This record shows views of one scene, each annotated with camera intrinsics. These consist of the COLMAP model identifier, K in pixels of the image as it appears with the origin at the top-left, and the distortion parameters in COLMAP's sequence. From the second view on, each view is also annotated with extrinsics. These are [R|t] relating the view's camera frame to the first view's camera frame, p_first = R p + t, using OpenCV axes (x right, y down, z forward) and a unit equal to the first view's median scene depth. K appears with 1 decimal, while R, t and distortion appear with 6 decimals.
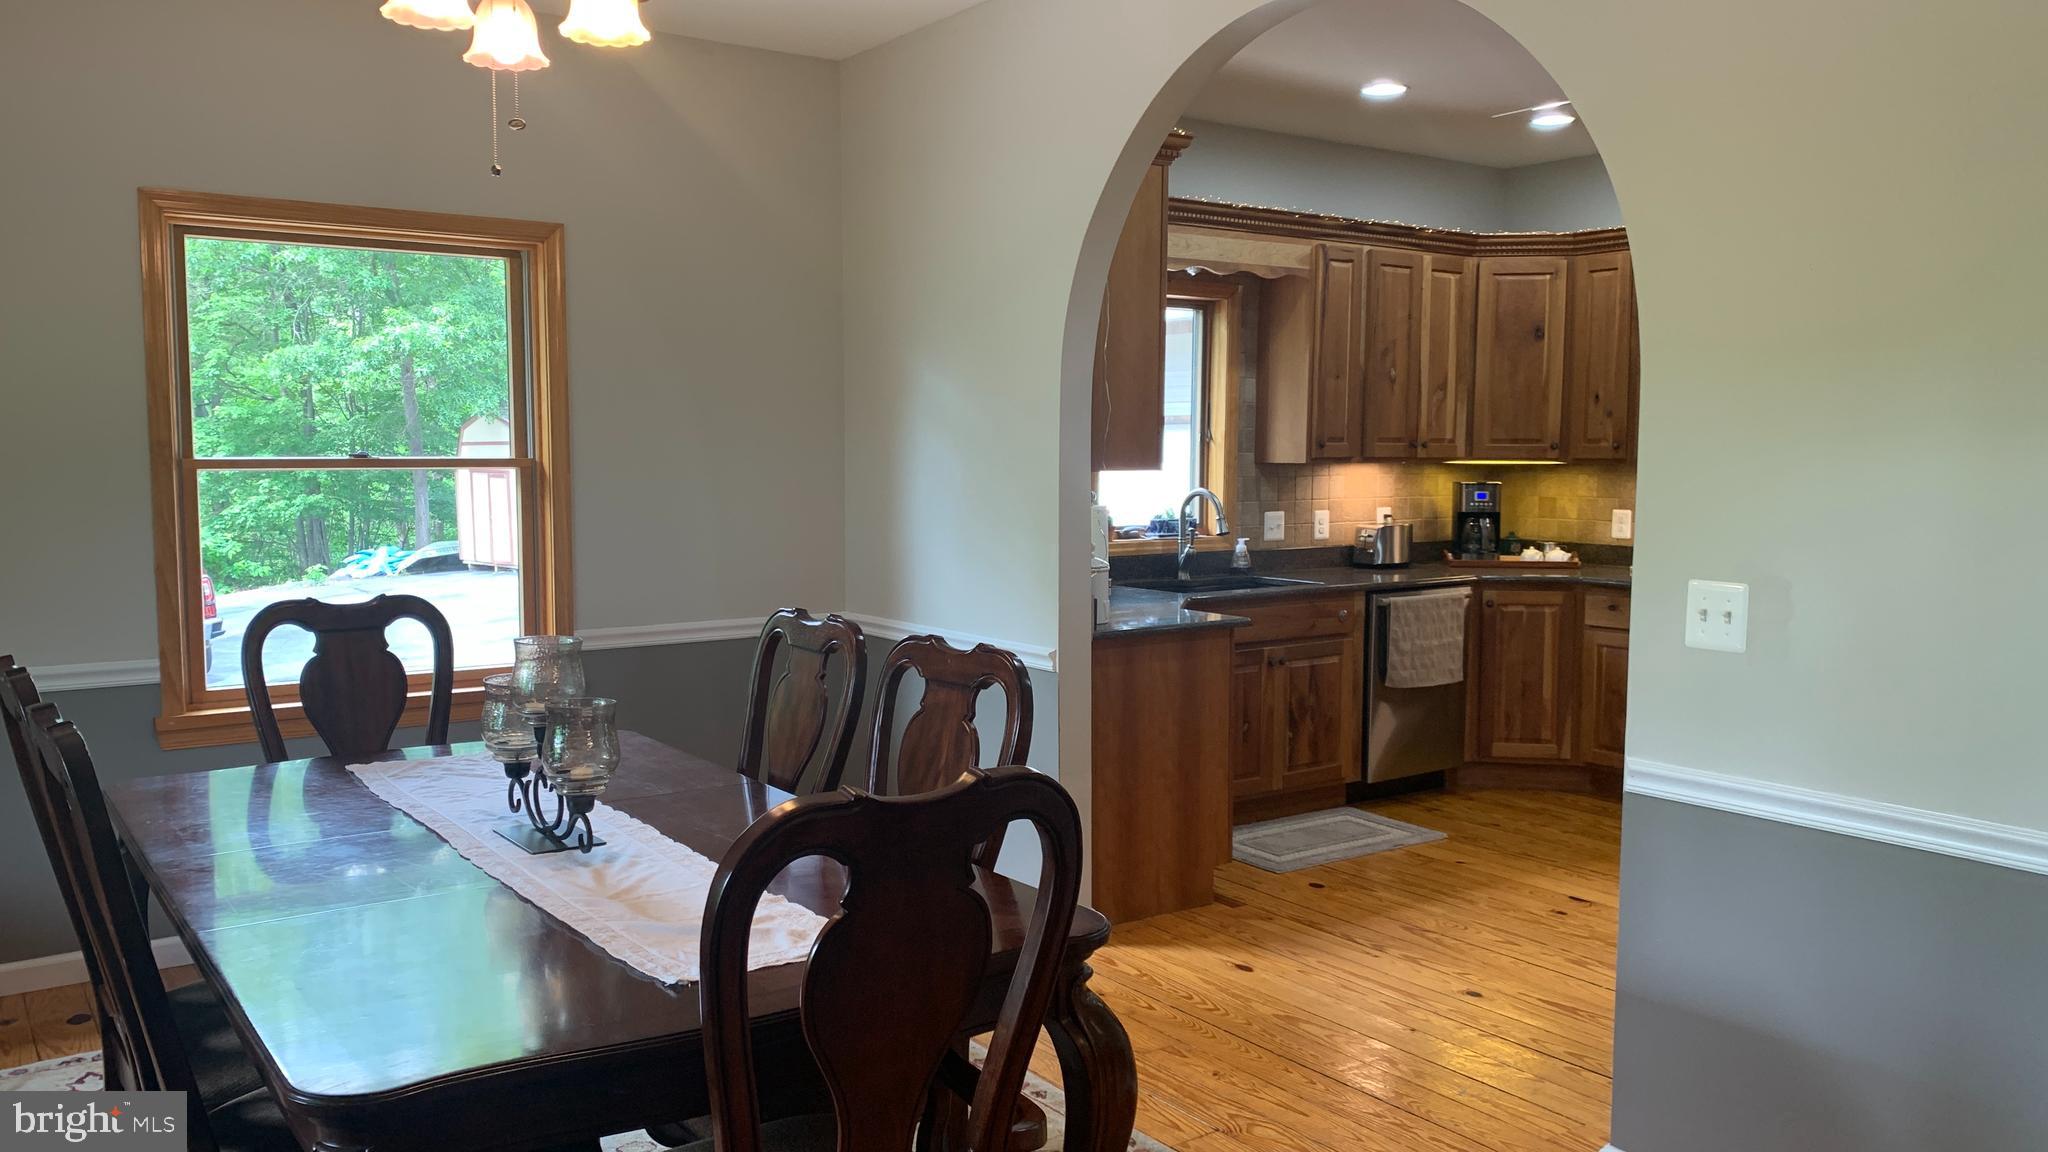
lens RADIAL K [[1532.7, 0, 1027.4], [0, 1532.7, 580.5], [0, 0, 1]] dist [0.184498, -0.452995]
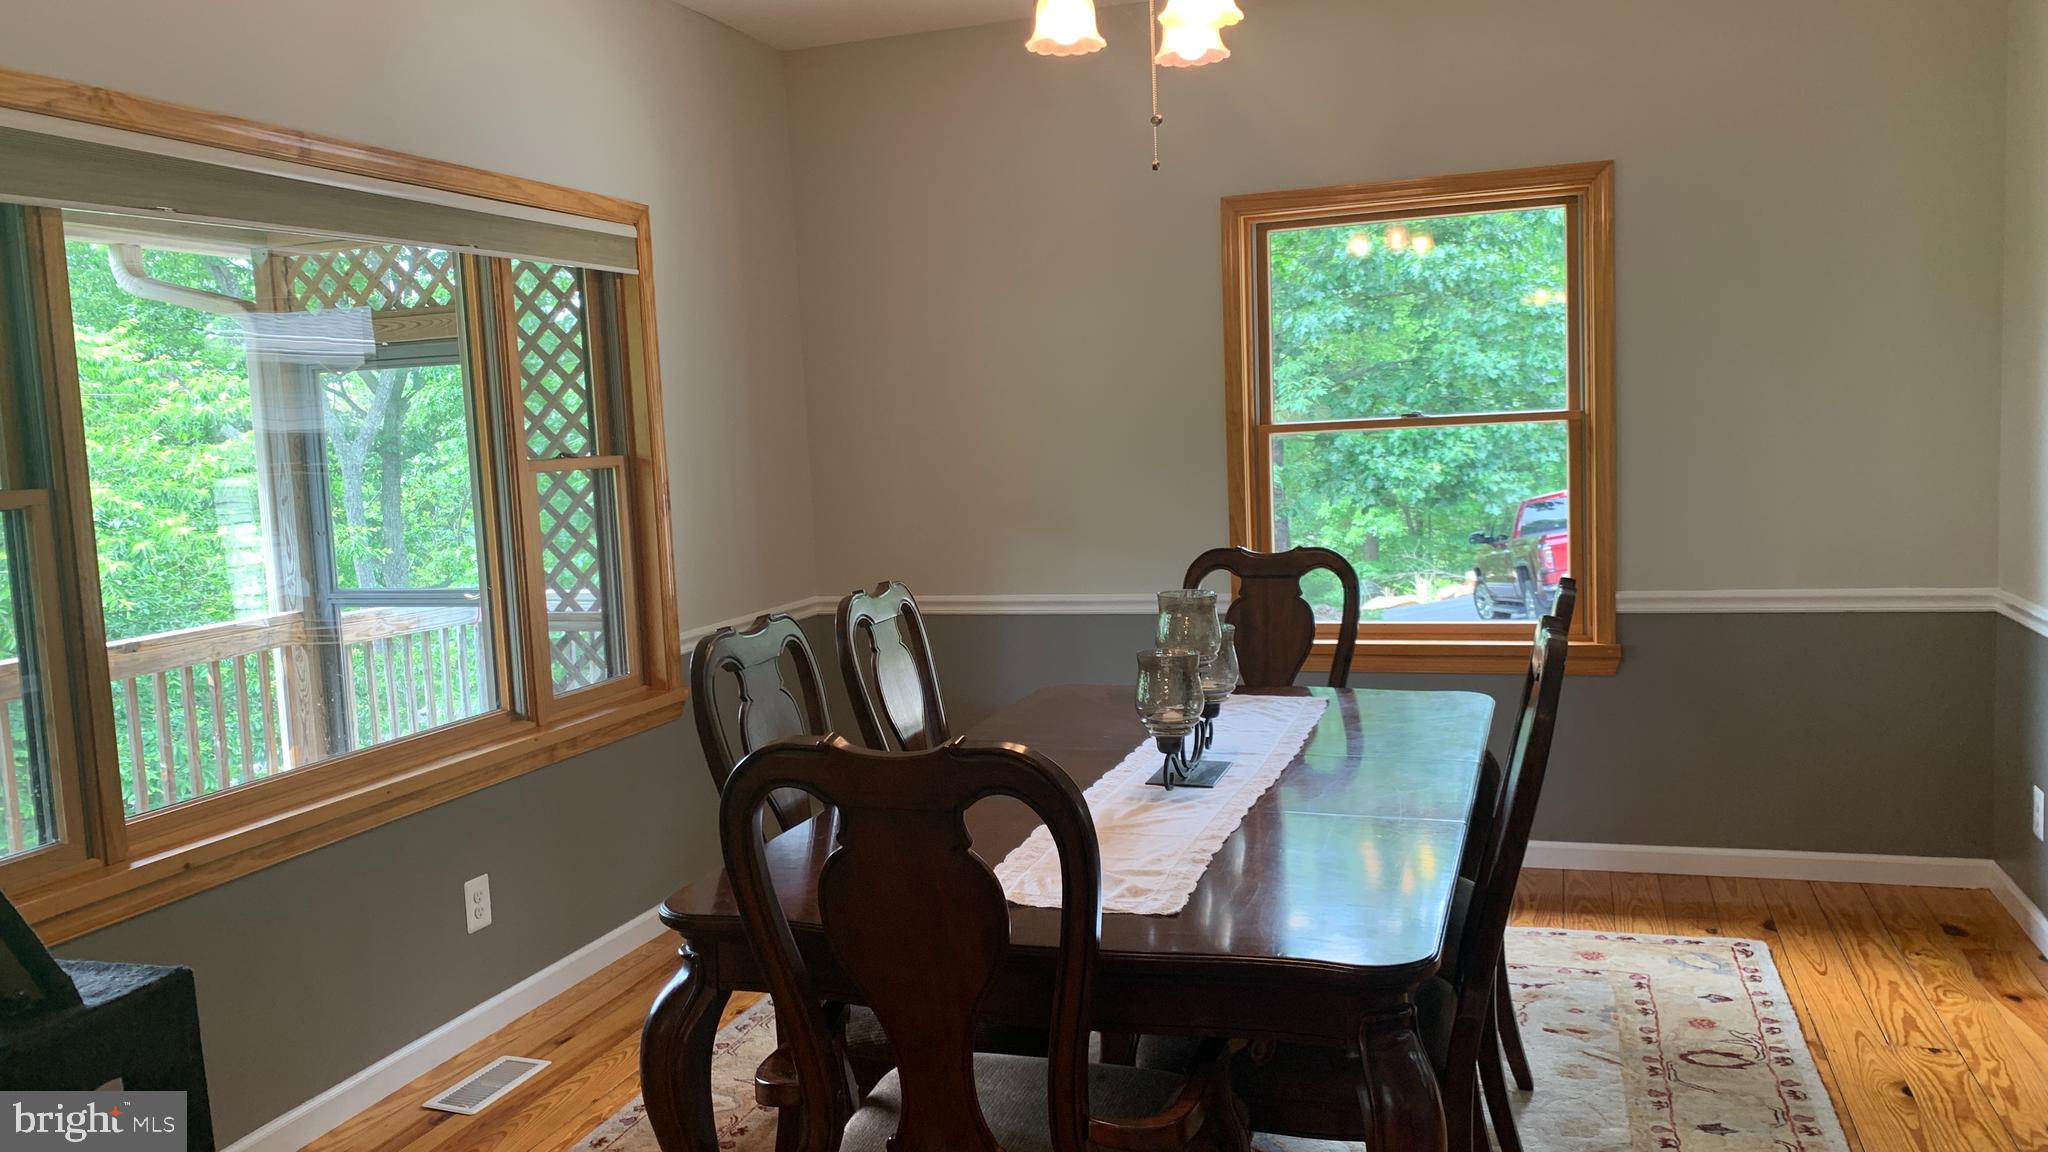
lens RADIAL K [[1577.3, 0, 985.5], [0, 1577.3, 573.5], [0, 0, 1]] dist [-0.007148, 0.009213]
pose [[0.556542, 0.050290, -0.829296, 0.232658], [-0.025371, 0.998730, 0.043538, -0.008618], [0.830432, -0.003191, 0.557111, 0.119885]]
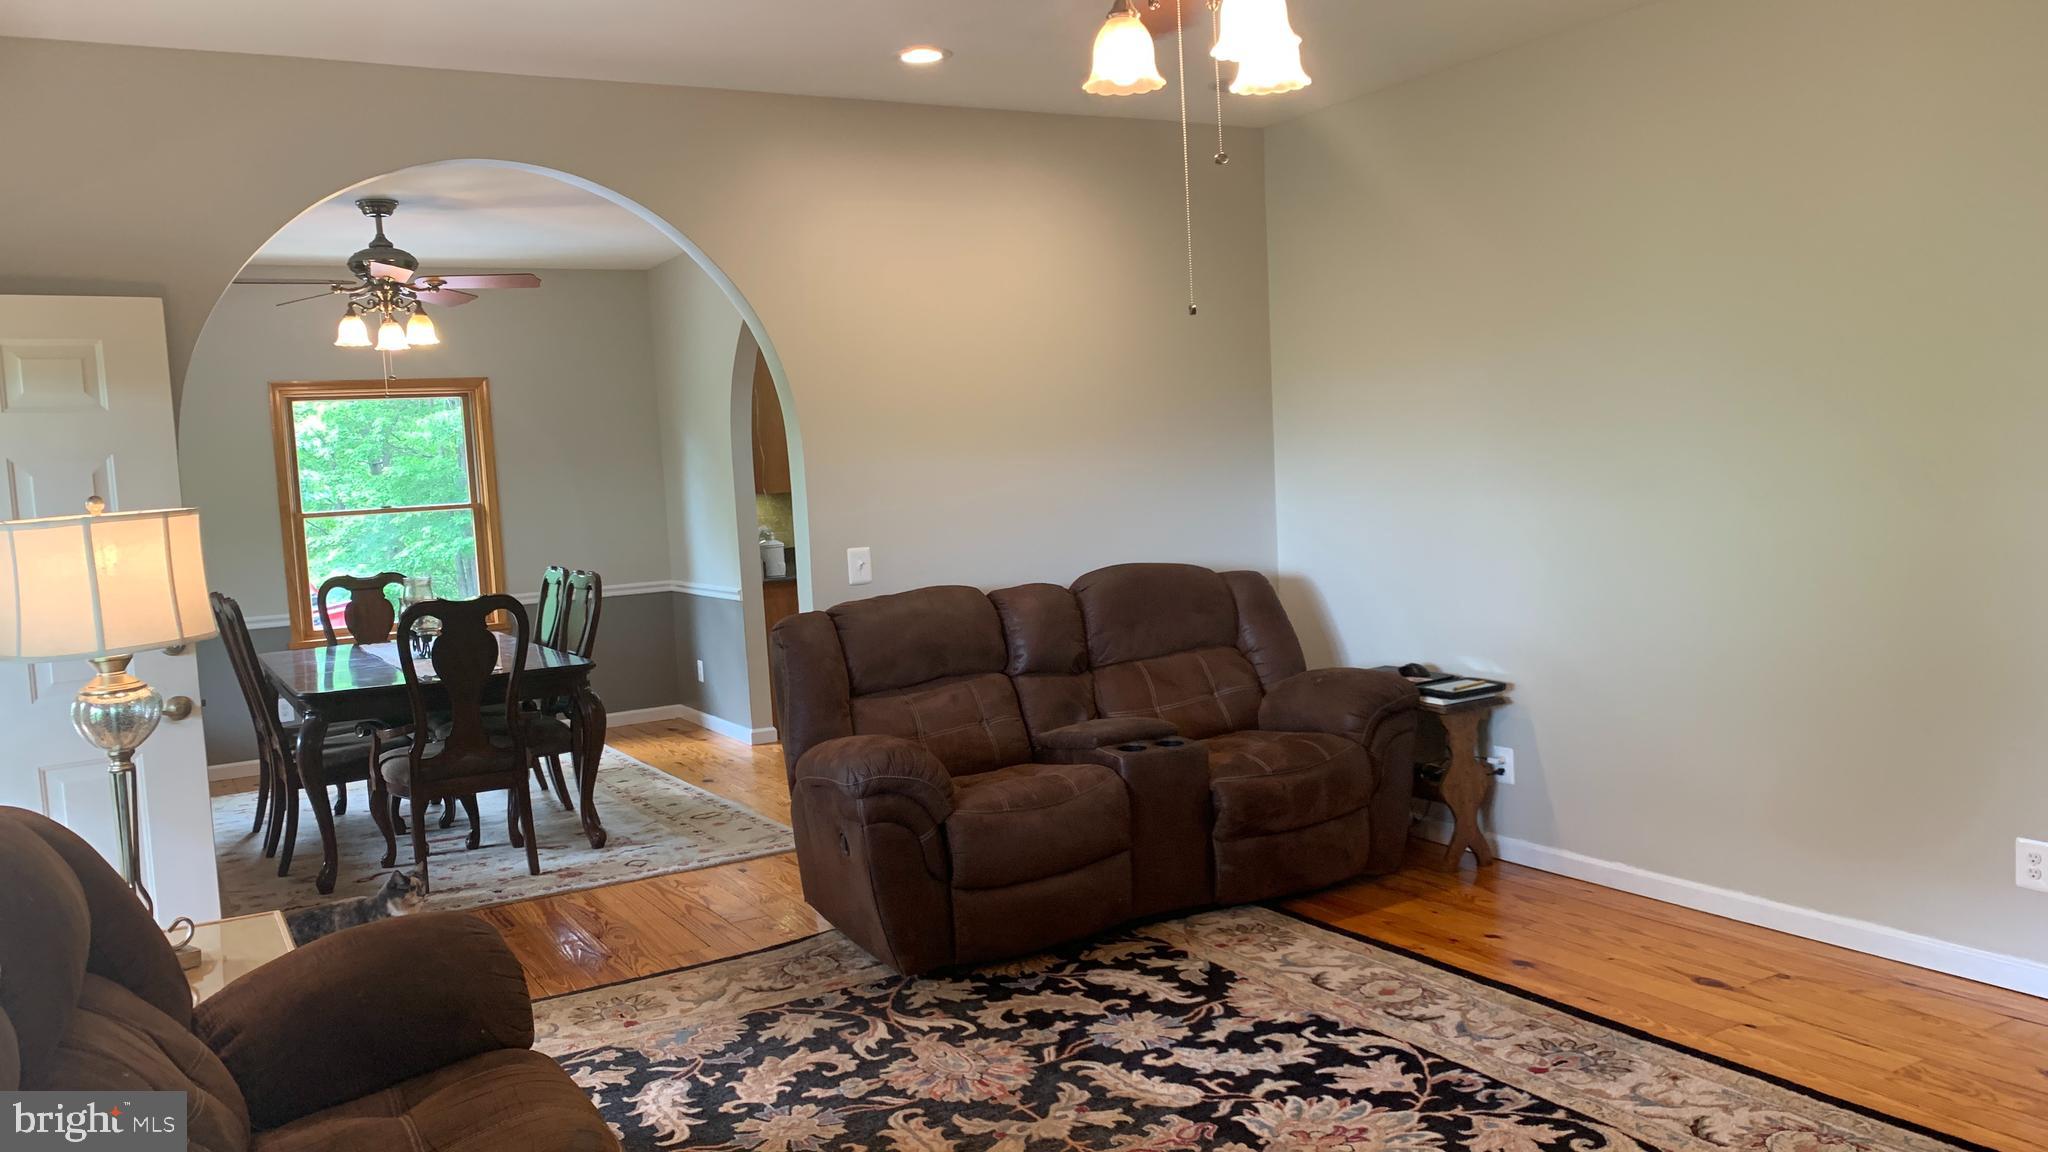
lens RADIAL K [[1577.3, 0, 985.5], [0, 1577.3, 573.5], [0, 0, 1]] dist [-0.007148, 0.009213]
pose [[0.990373, -0.047422, -0.130047, 0.417895], [0.045596, 0.998816, -0.016985, 0.051844], [0.130698, 0.010892, 0.991362, -0.626364]]
